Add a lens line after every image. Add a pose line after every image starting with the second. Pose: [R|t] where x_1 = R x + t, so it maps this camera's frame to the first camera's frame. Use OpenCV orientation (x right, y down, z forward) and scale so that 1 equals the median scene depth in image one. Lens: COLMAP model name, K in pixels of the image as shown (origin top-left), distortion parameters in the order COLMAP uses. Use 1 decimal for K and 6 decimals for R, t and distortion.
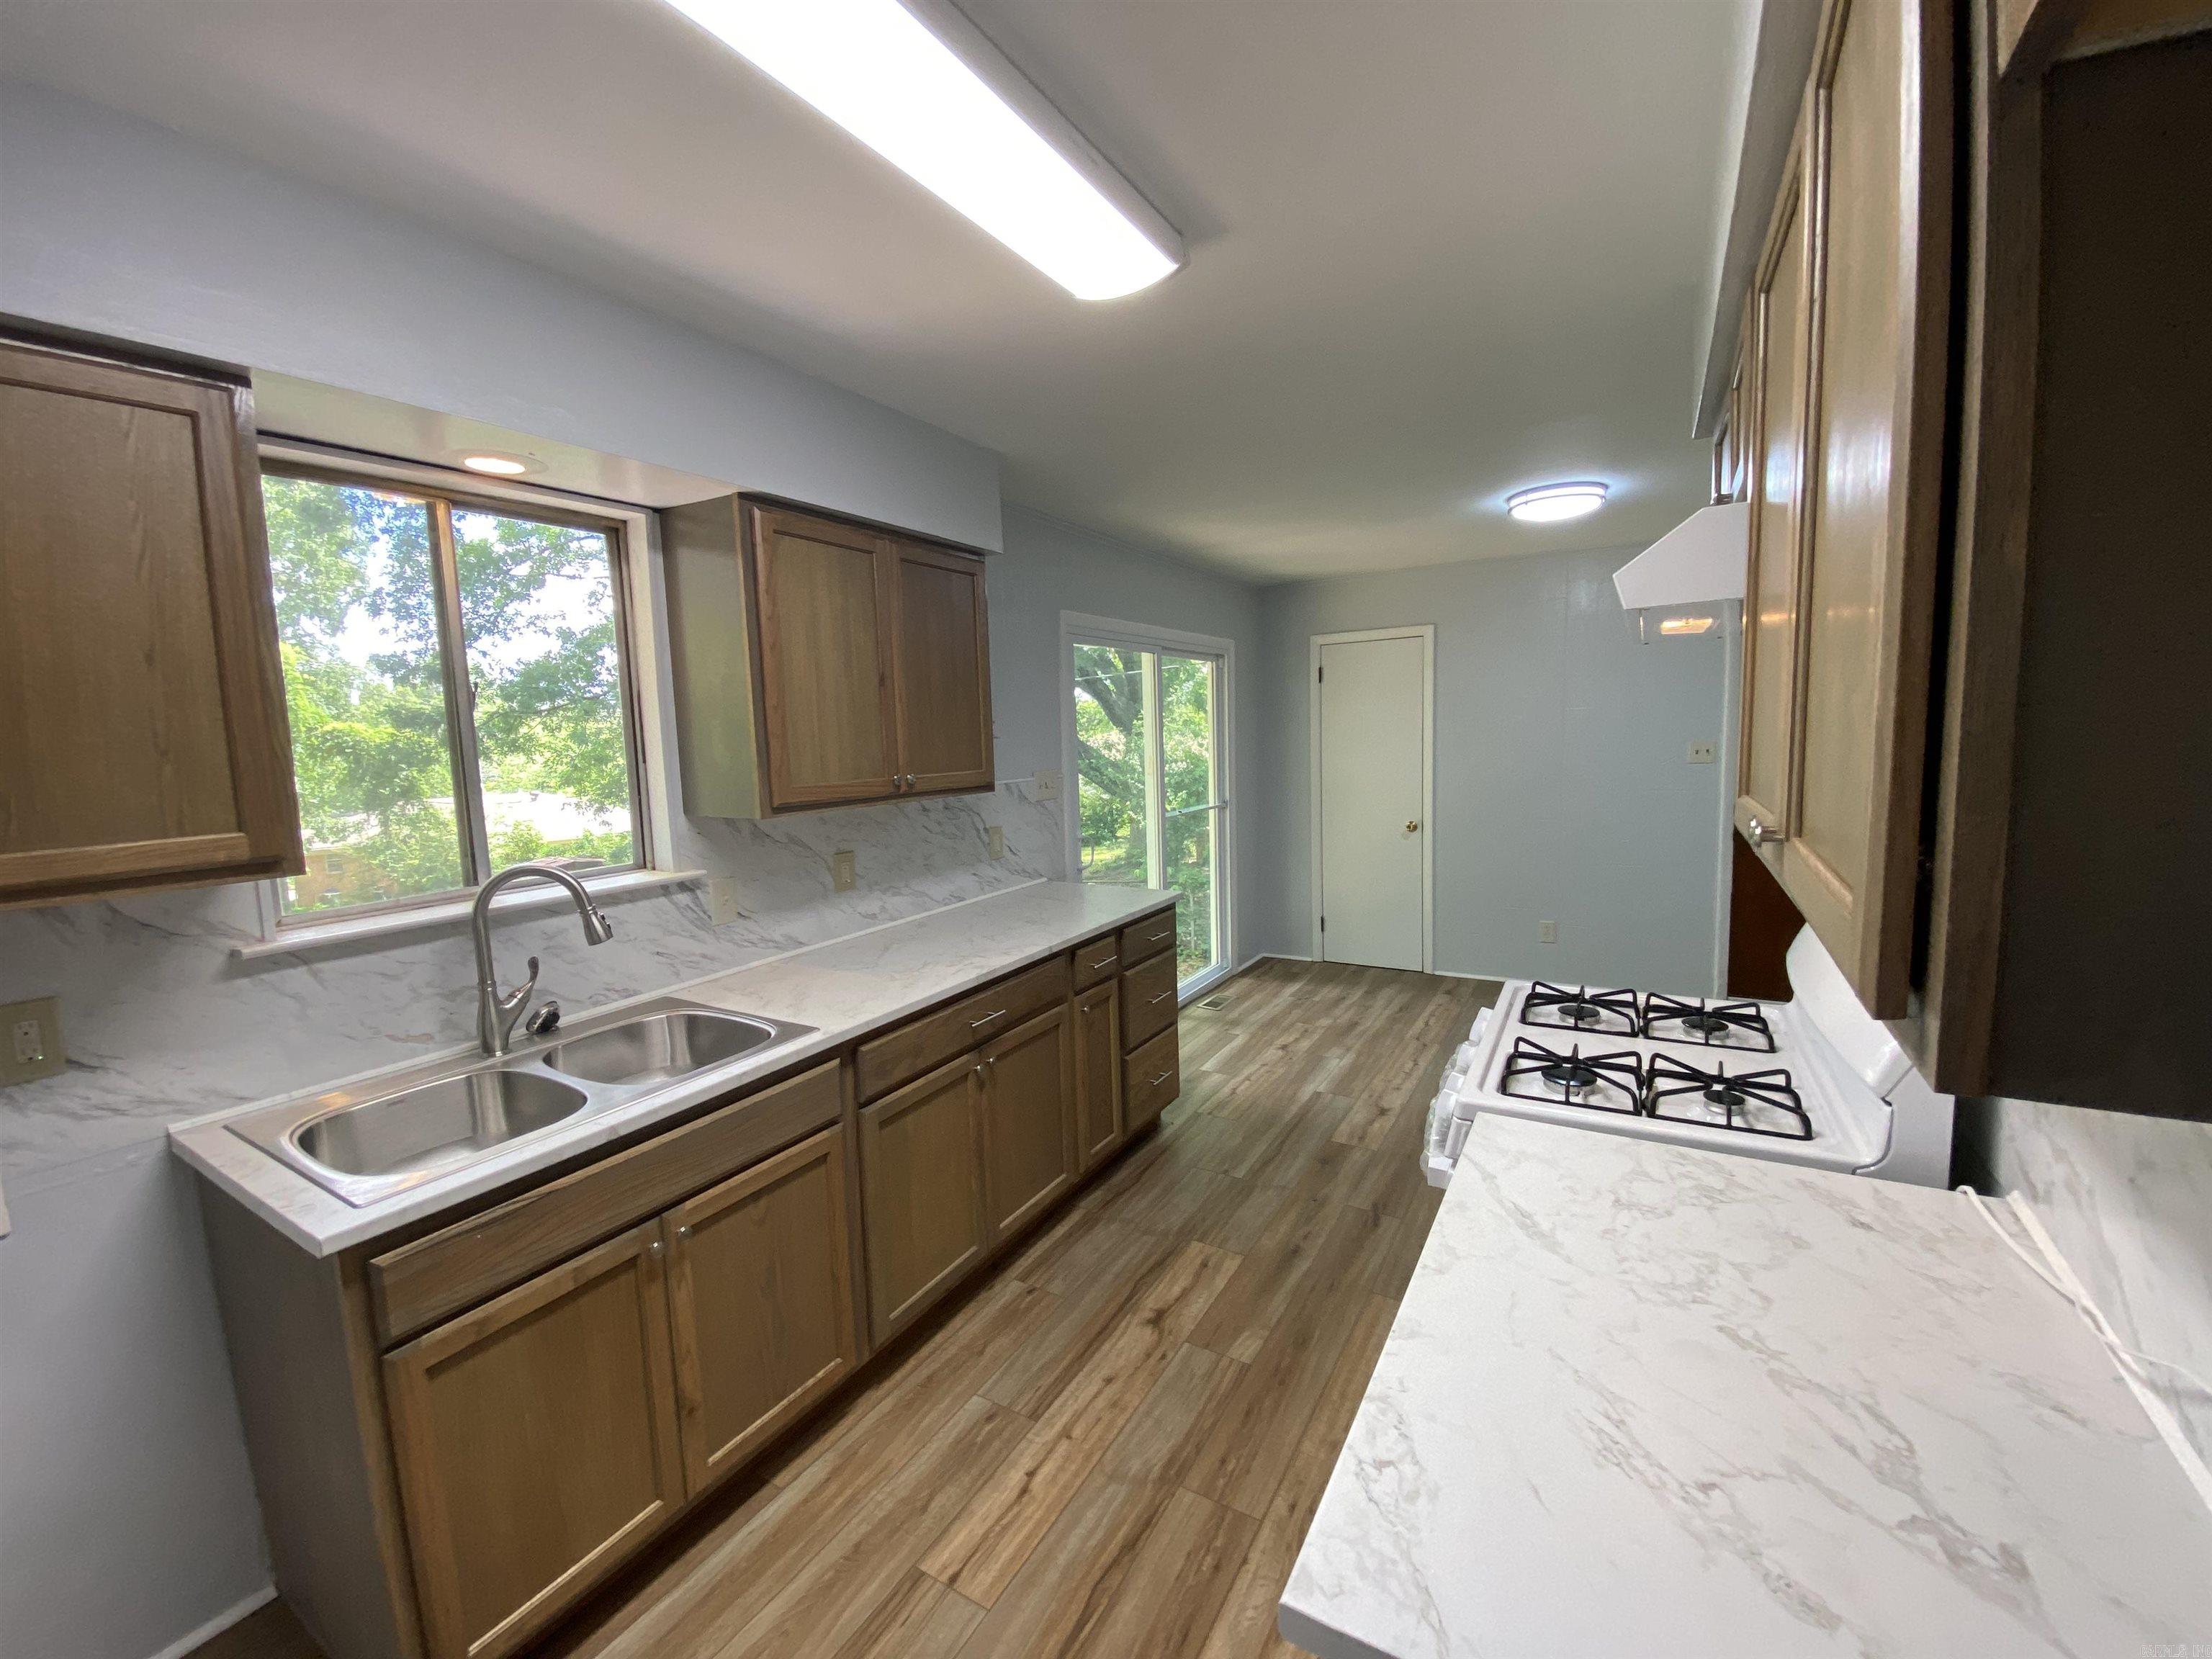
lens RADIAL K [[896.3, 0, 1091.5], [0, 896.3, 827.0], [0, 0, 1]] dist [0.016257, -0.015456]
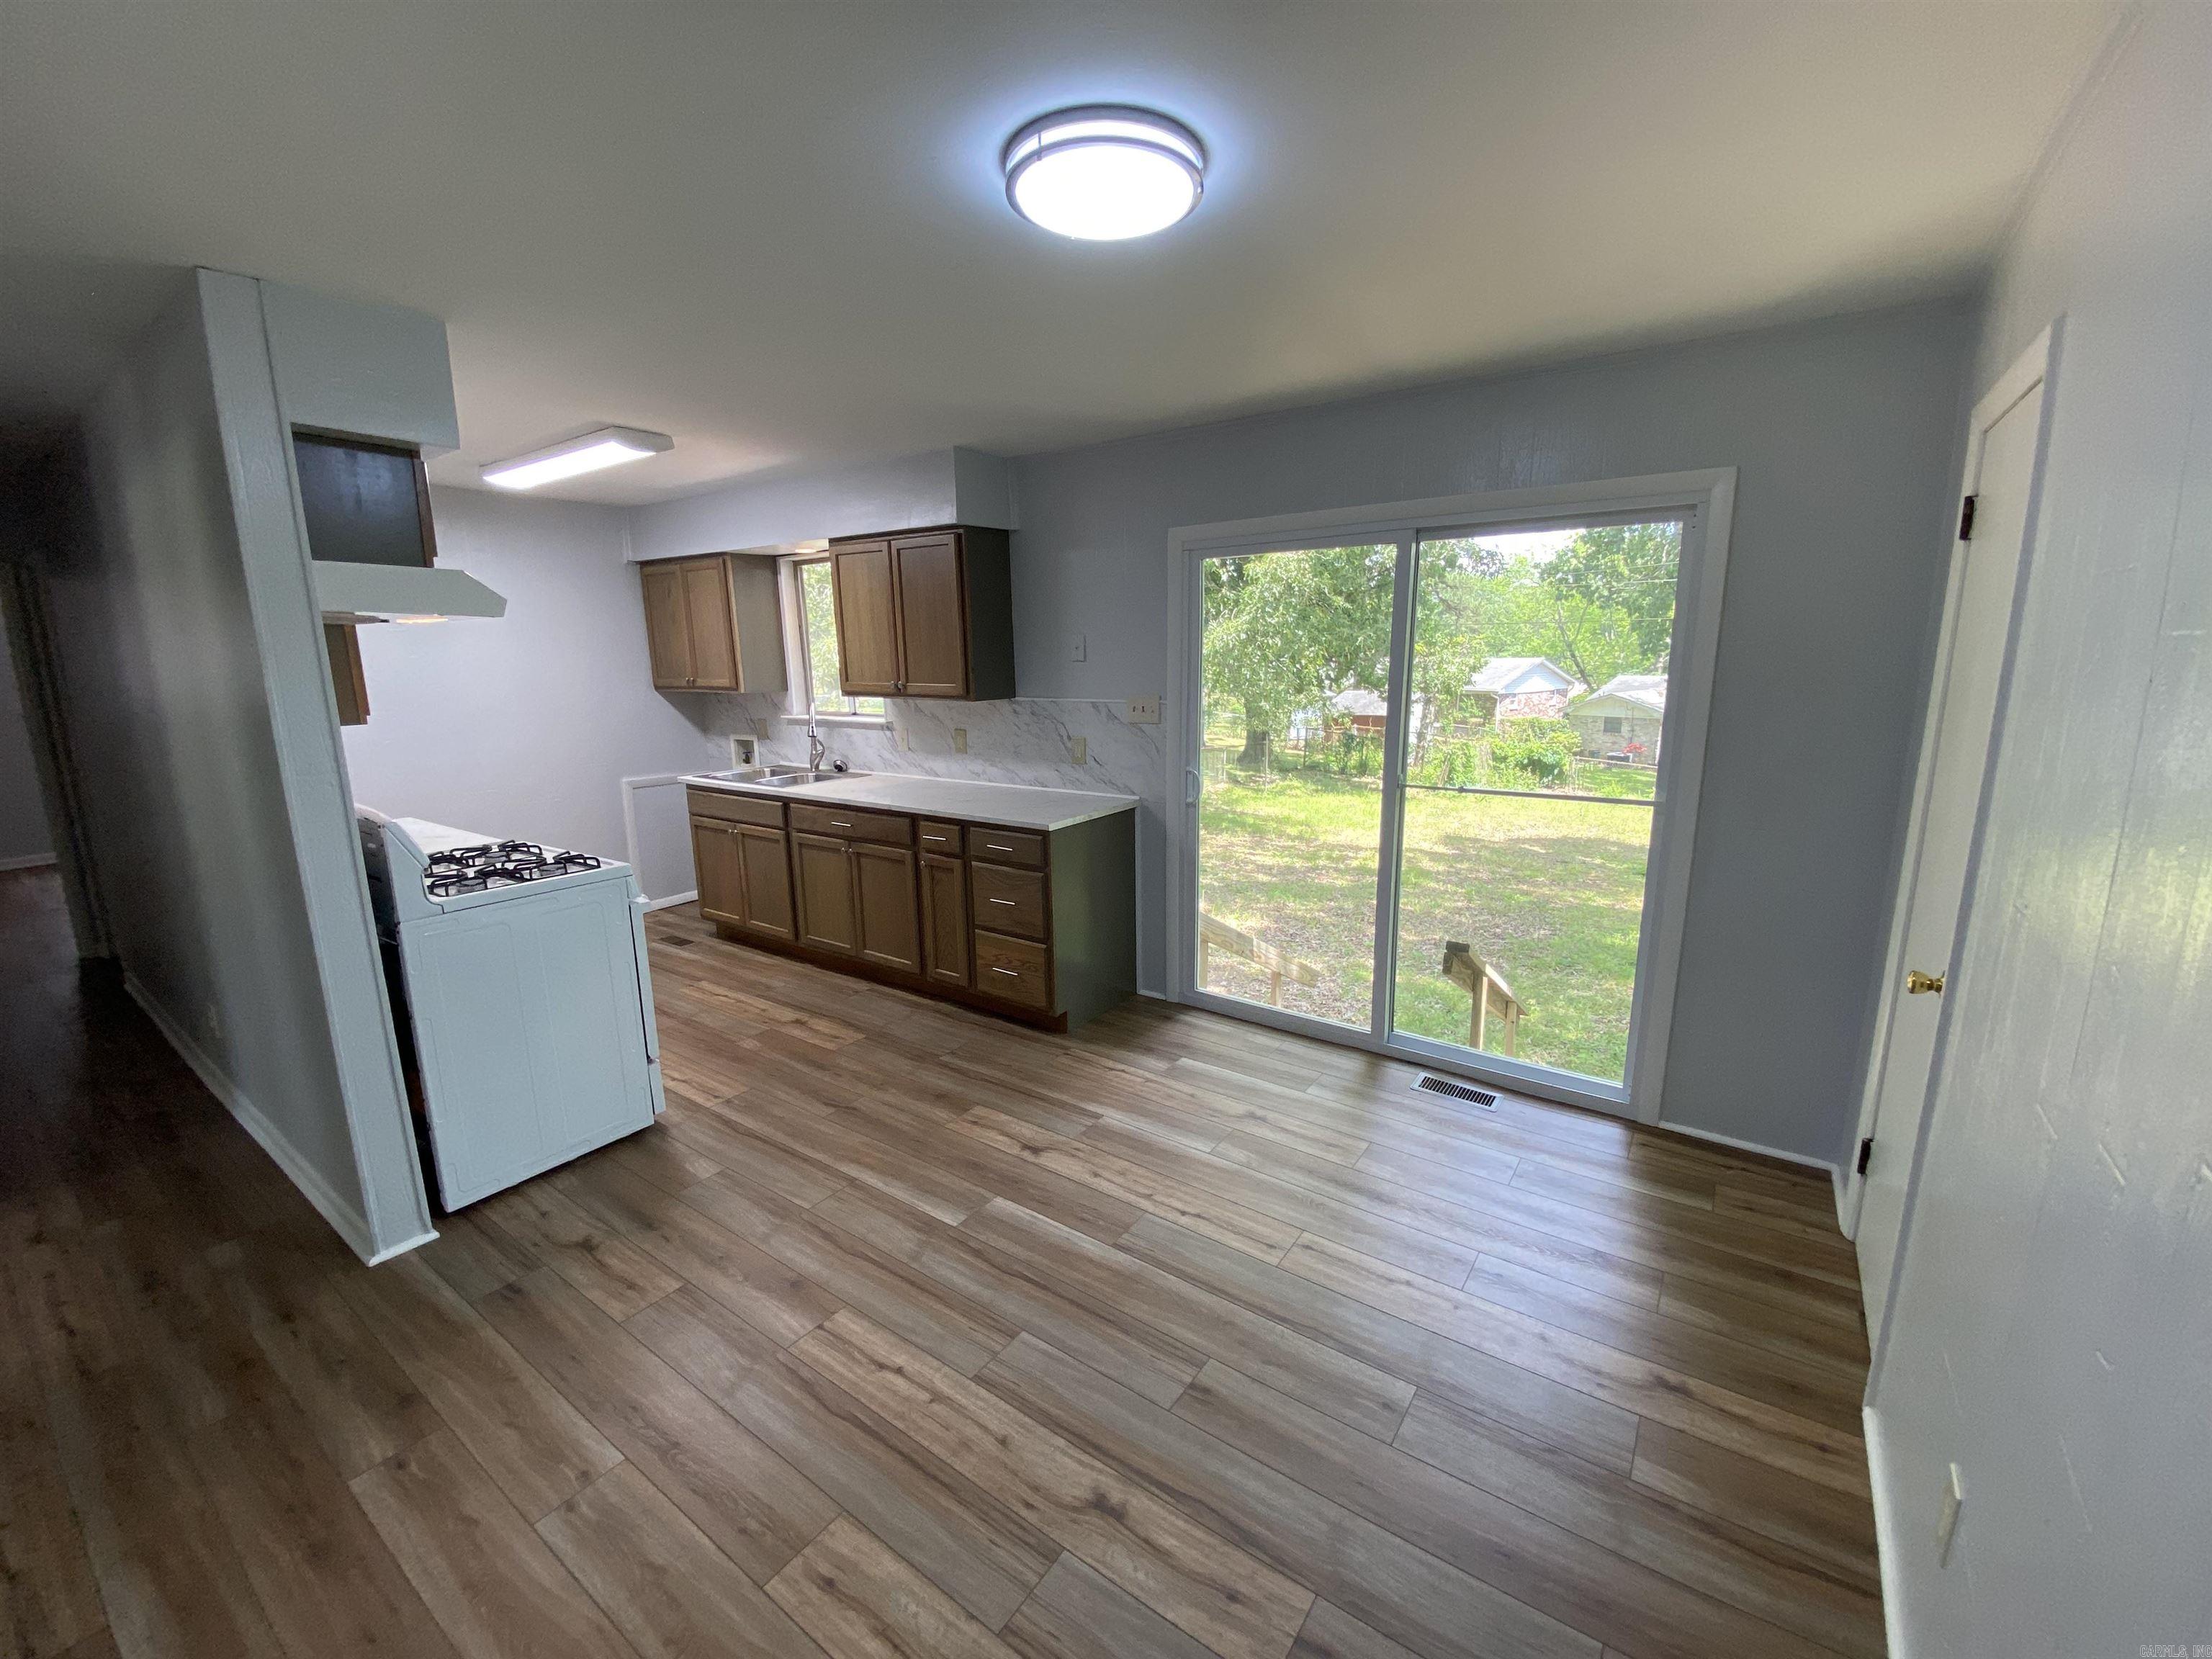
lens RADIAL K [[896.3, 0, 1114.5], [0, 896.3, 828.4], [0, 0, 1]] dist [0.016257, -0.015456]
pose [[-0.066179, 0.226798, -0.971691, 1.530173], [-0.095229, 0.967945, 0.232409, -0.232736], [0.993253, 0.107914, -0.042460, 1.579790]]
